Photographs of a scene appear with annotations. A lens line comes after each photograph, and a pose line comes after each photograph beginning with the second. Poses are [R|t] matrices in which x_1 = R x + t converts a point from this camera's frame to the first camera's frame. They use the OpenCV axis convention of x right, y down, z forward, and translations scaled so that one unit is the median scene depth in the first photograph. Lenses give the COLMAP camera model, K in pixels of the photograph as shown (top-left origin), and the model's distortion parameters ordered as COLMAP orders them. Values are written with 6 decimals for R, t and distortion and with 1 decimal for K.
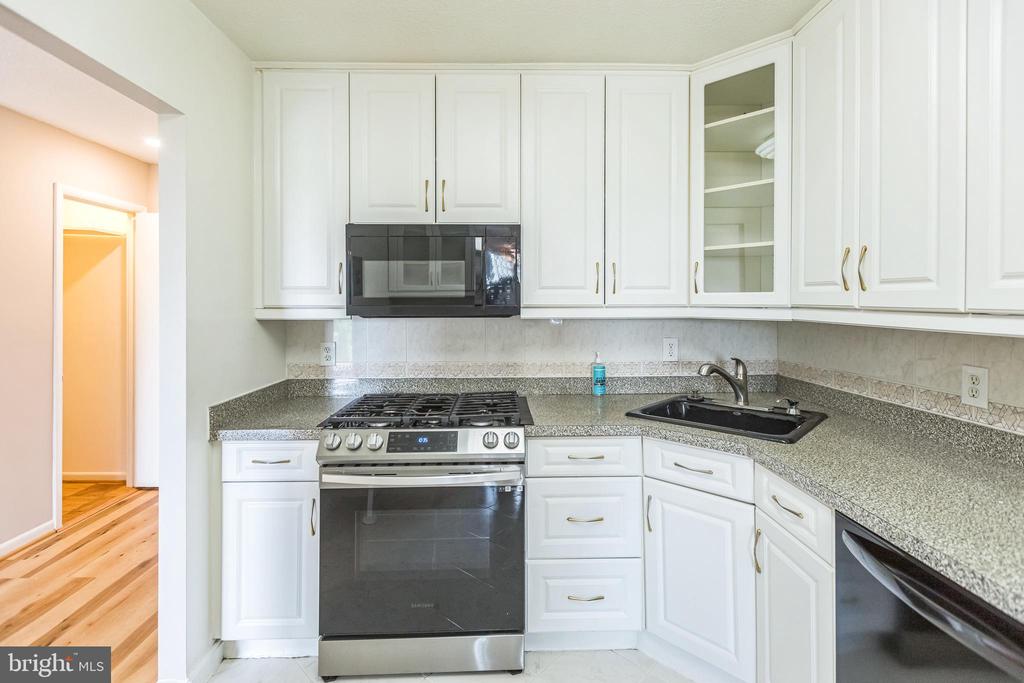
lens RADIAL K [[471.3, 0, 512.0], [0, 471.3, 300.3], [0, 0, 1]] dist [0.000815, 0.000140]
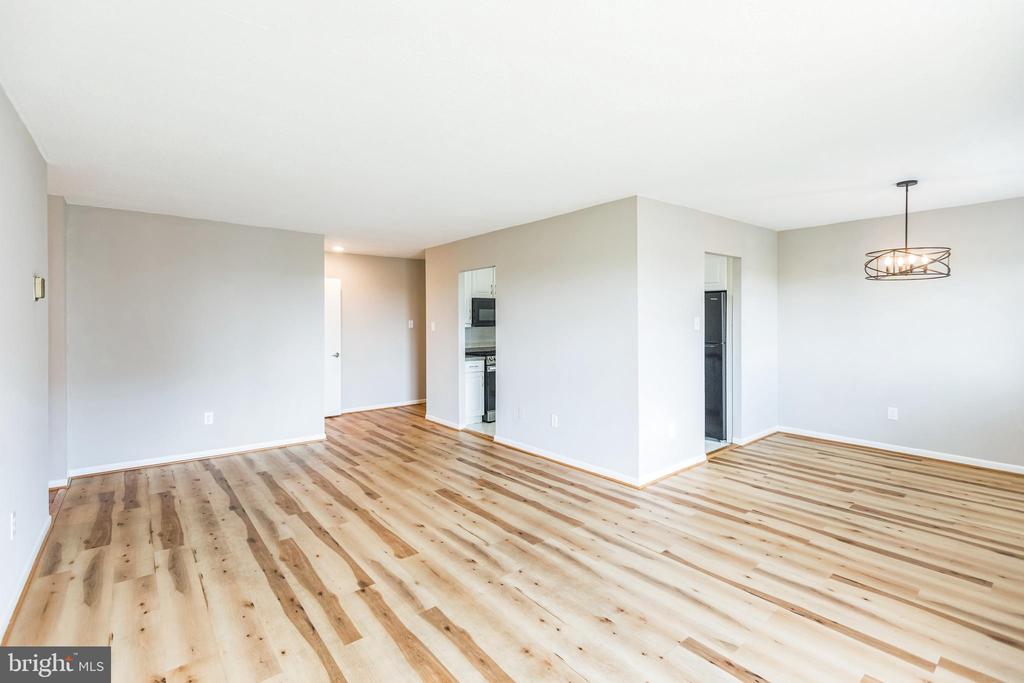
lens RADIAL K [[458.0, 0, 508.4], [0, 458.0, 318.6], [0, 0, 1]] dist [0.000977, -0.001186]
pose [[0.791986, -0.004168, 0.610526, -2.141423], [0.005458, 0.999985, -0.000252, -0.017516], [-0.610515, 0.003532, 0.791997, -1.697704]]
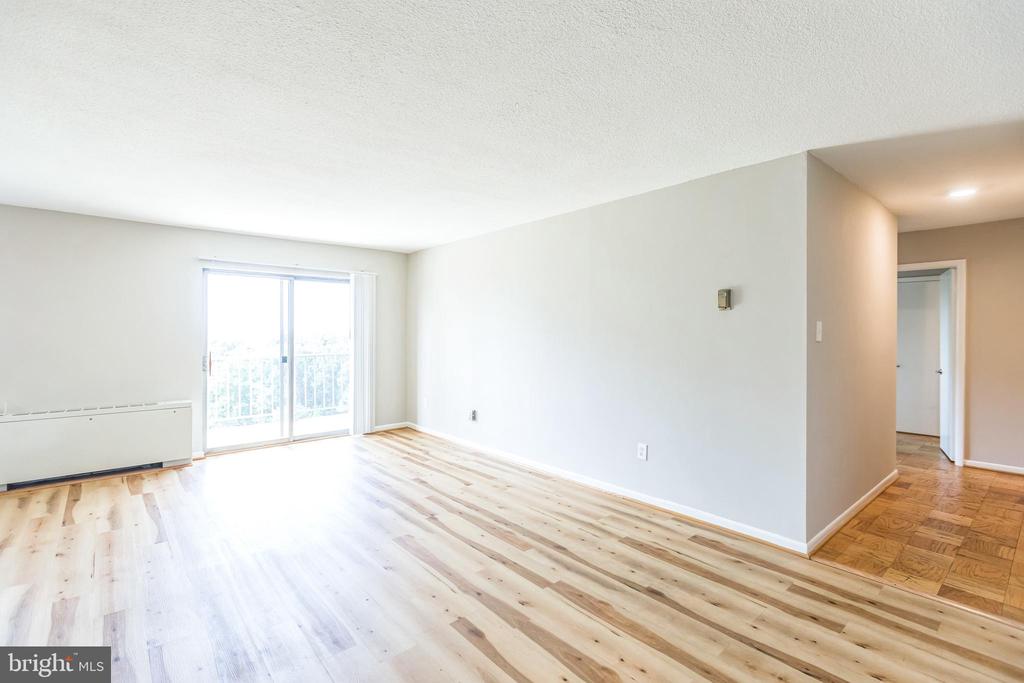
lens RADIAL K [[473.4, 0, 510.1], [0, 473.4, 336.3], [0, 0, 1]] dist [0.000745, 0.000334]
pose [[-0.775237, -0.003322, -0.631662, -0.852054], [-0.007277, 0.999967, 0.003673, 0.010927], [0.631629, 0.007444, -0.775235, 0.967565]]
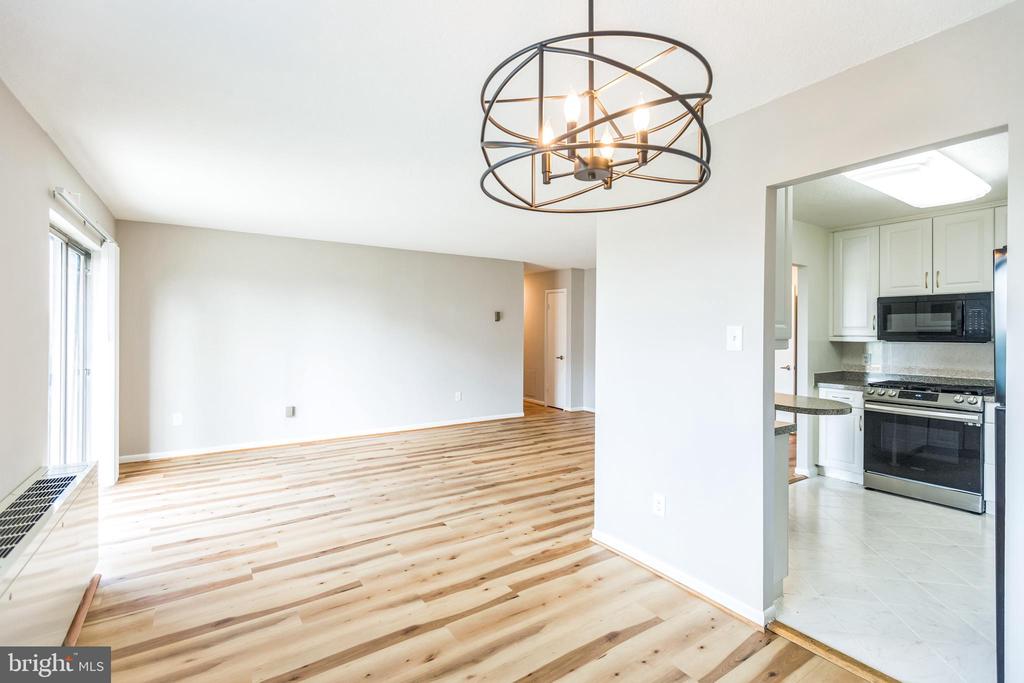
lens RADIAL K [[466.6, 0, 506.5], [0, 466.6, 331.1], [0, 0, 1]] dist [0.001052, 0.000107]
pose [[0.530733, 0.000335, -0.847539, 0.563749], [-0.003647, 0.999992, -0.001888, 0.002136], [0.847531, 0.004093, 0.530730, -1.587264]]
